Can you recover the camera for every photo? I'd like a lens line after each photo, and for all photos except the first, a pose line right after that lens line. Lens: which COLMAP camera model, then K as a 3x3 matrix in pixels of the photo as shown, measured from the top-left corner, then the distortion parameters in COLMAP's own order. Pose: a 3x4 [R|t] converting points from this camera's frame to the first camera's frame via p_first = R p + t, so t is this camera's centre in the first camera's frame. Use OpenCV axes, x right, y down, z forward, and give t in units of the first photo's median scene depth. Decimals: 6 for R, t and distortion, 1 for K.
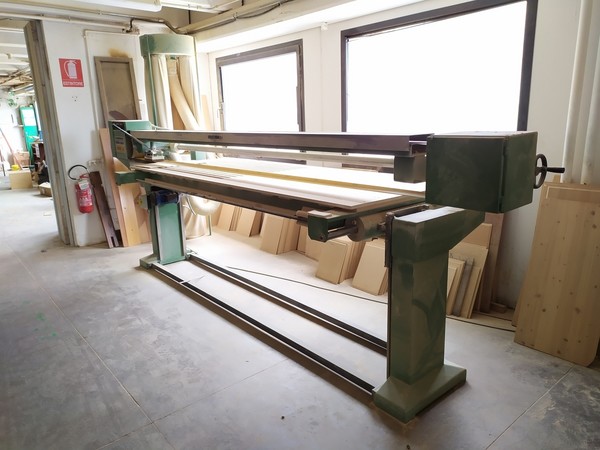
lens RADIAL K [[439.5, 0, 300.0], [0, 439.5, 225.0], [0, 0, 1]] dist [0.050858, -0.036322]
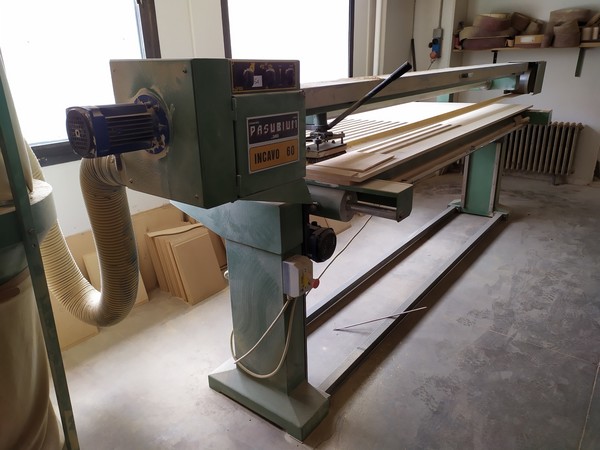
lens RADIAL K [[439.5, 0, 300.0], [0, 439.5, 225.0], [0, 0, 1]] dist [0.050858, -0.036322]
pose [[-0.201418, -0.311364, 0.928700, -0.927947], [0.259629, 0.897247, 0.357128, -0.309184], [-0.944470, 0.313049, -0.099882, 1.366015]]
